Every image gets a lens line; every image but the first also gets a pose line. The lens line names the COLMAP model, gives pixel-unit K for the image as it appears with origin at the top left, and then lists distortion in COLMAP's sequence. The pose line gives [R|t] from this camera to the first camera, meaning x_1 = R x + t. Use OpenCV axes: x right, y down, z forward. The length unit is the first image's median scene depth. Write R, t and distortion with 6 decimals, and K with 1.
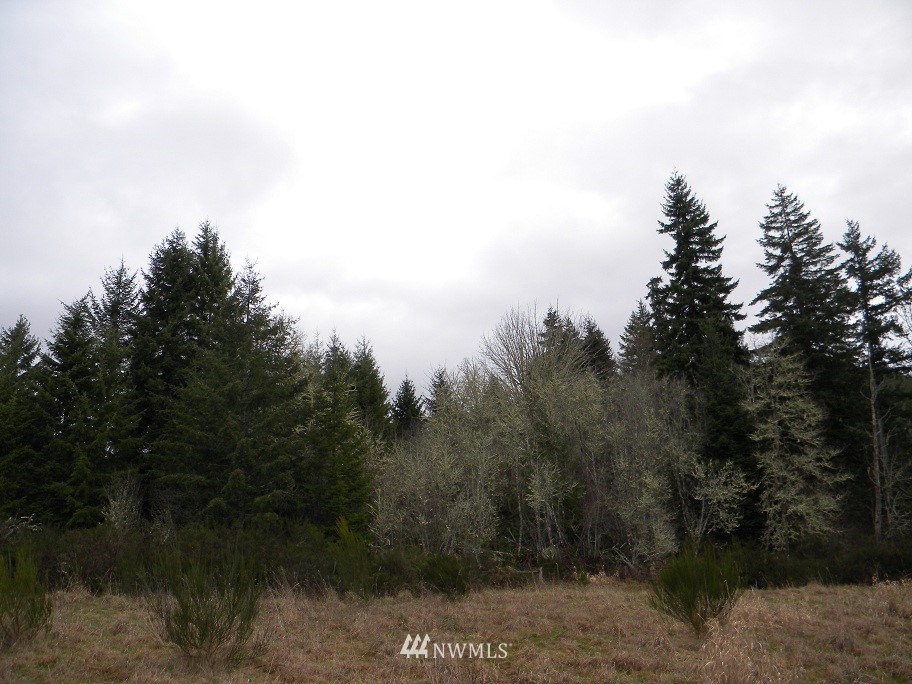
lens RADIAL K [[757.1, 0, 456.0], [0, 757.1, 342.0], [0, 0, 1]] dist [-0.201518, 0.190946]
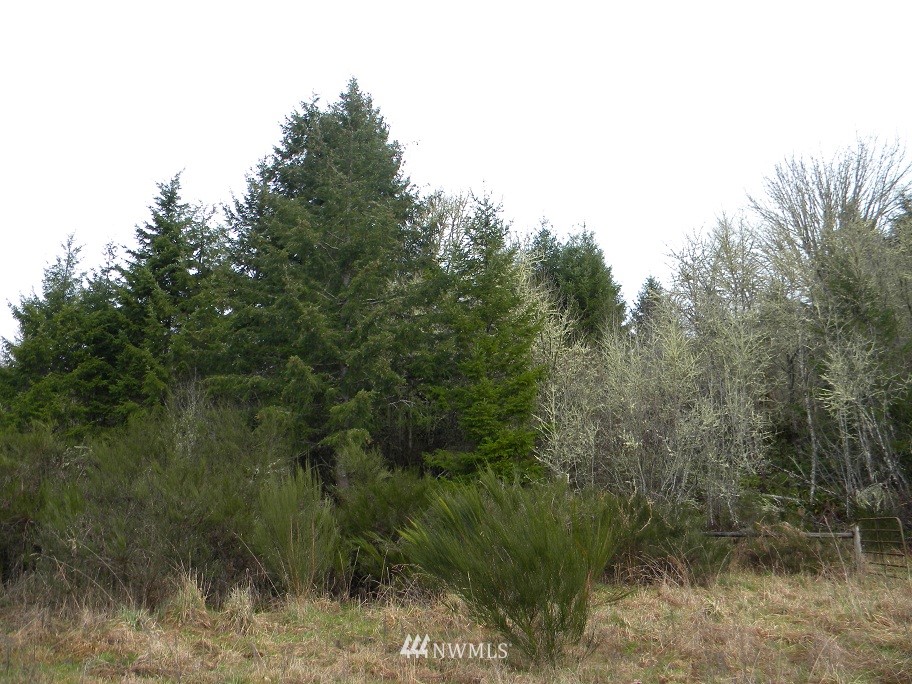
lens RADIAL K [[757.1, 0, 456.0], [0, 757.1, 342.0], [0, 0, 1]] dist [-0.201518, 0.190946]
pose [[0.928695, -0.059579, -0.366027, 0.043181], [0.081940, 0.995582, 0.045847, 0.120324], [0.361678, -0.072570, 0.929474, 0.406402]]
